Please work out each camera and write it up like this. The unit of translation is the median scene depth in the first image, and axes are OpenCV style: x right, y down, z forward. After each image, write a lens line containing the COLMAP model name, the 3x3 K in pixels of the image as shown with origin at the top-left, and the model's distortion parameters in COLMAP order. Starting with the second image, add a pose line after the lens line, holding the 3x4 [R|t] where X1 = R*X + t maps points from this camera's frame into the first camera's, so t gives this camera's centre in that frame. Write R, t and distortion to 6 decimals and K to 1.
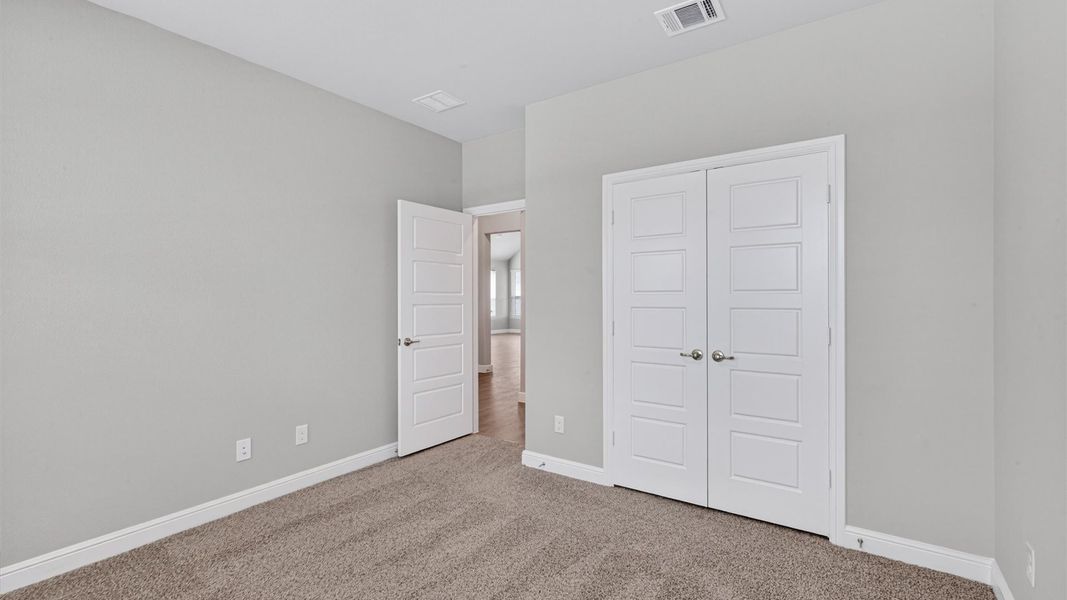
lens RADIAL K [[473.7, 0, 536.6], [0, 473.7, 295.2], [0, 0, 1]] dist [0.020893, -0.000074]
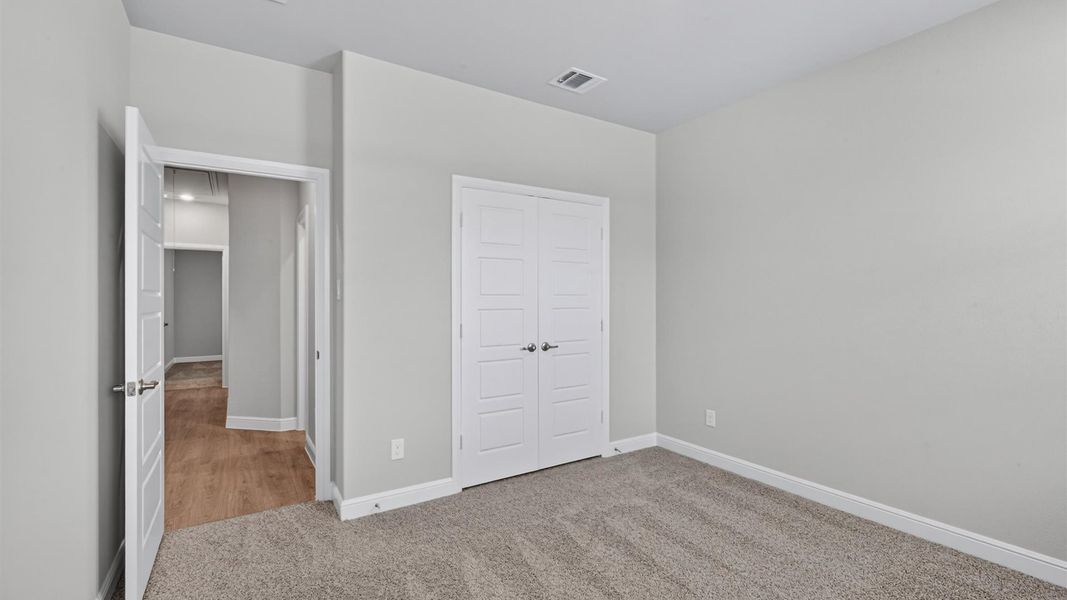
lens RADIAL K [[473.7, 0, 537.1], [0, 473.7, 302.7], [0, 0, 1]] dist [0.020893, -0.000074]
pose [[0.376129, 0.005149, 0.926553, -0.820503], [0.003781, 0.999968, -0.007092, 0.020856], [-0.926560, 0.006171, 0.376097, 0.562065]]
